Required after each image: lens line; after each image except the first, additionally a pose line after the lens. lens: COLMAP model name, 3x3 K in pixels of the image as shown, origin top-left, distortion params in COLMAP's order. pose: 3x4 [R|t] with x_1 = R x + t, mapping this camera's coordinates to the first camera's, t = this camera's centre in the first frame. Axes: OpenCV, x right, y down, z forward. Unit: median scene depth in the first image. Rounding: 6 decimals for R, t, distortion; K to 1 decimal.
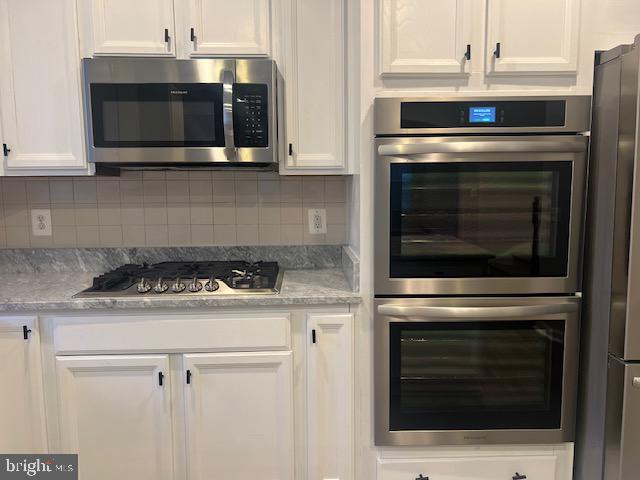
lens RADIAL K [[482.3, 0, 319.4], [0, 482.3, 242.6], [0, 0, 1]] dist [0.052848, -0.062364]
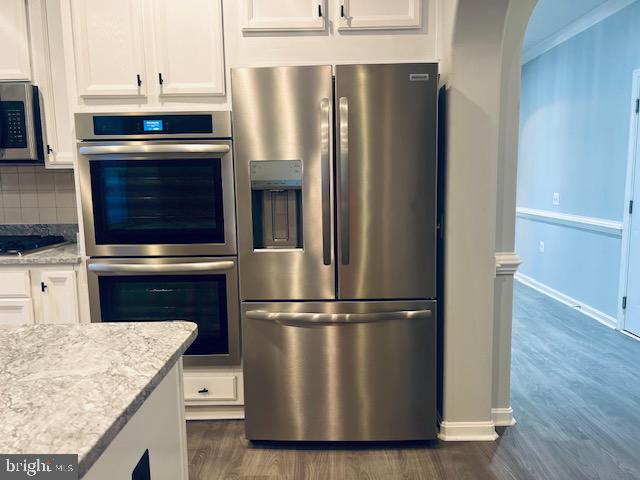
lens RADIAL K [[482.3, 0, 321.5], [0, 482.3, 240.1], [0, 0, 1]] dist [0.052848, -0.062364]
pose [[0.999528, -0.001247, -0.030708, 0.823669], [0.001613, 0.999928, 0.011915, 0.046891], [0.030691, -0.011959, 0.999457, -0.360113]]
